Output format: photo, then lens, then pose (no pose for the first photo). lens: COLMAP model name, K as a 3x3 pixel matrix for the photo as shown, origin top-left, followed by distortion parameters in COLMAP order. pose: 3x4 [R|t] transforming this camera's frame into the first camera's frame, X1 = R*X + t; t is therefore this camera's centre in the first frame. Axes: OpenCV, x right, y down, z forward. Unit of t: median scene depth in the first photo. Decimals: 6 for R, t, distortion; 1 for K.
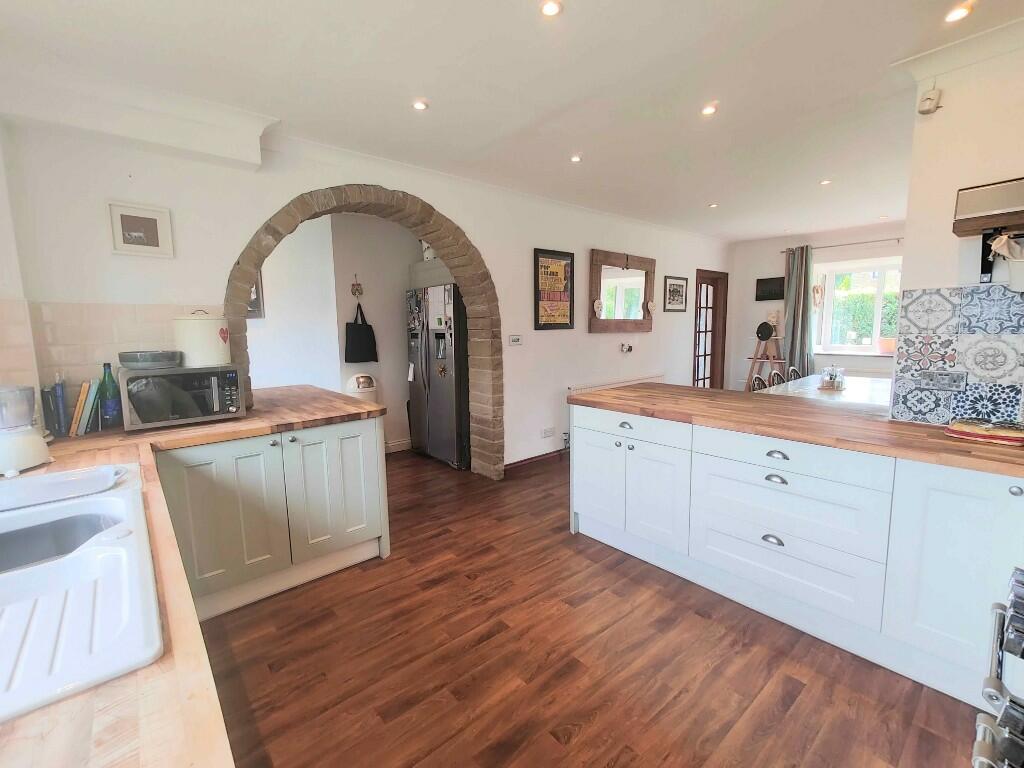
lens RADIAL K [[459.1, 0, 514.2], [0, 459.1, 385.6], [0, 0, 1]] dist [0.000617, 0.000033]
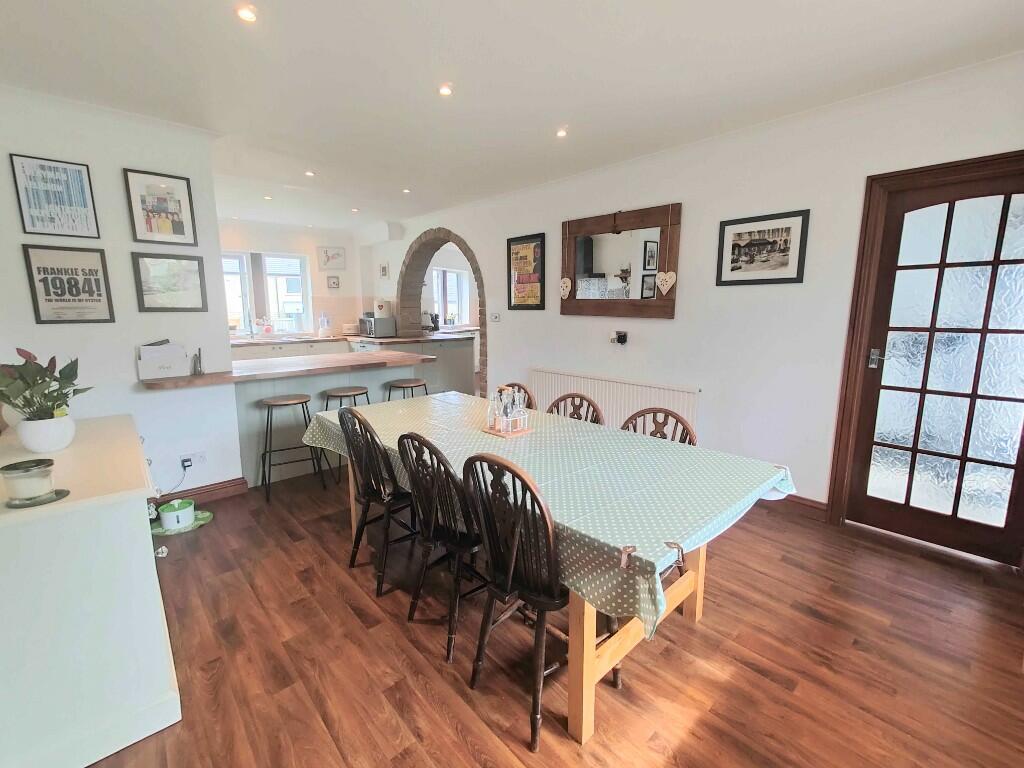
lens RADIAL K [[459.1, 0, 513.9], [0, 459.1, 382.1], [0, 0, 1]] dist [0.000617, 0.000033]
pose [[0.037497, 0.189878, -0.981091, 1.151316], [-0.113130, 0.976277, 0.184623, -0.149129], [0.992872, 0.104068, 0.058088, 0.907101]]
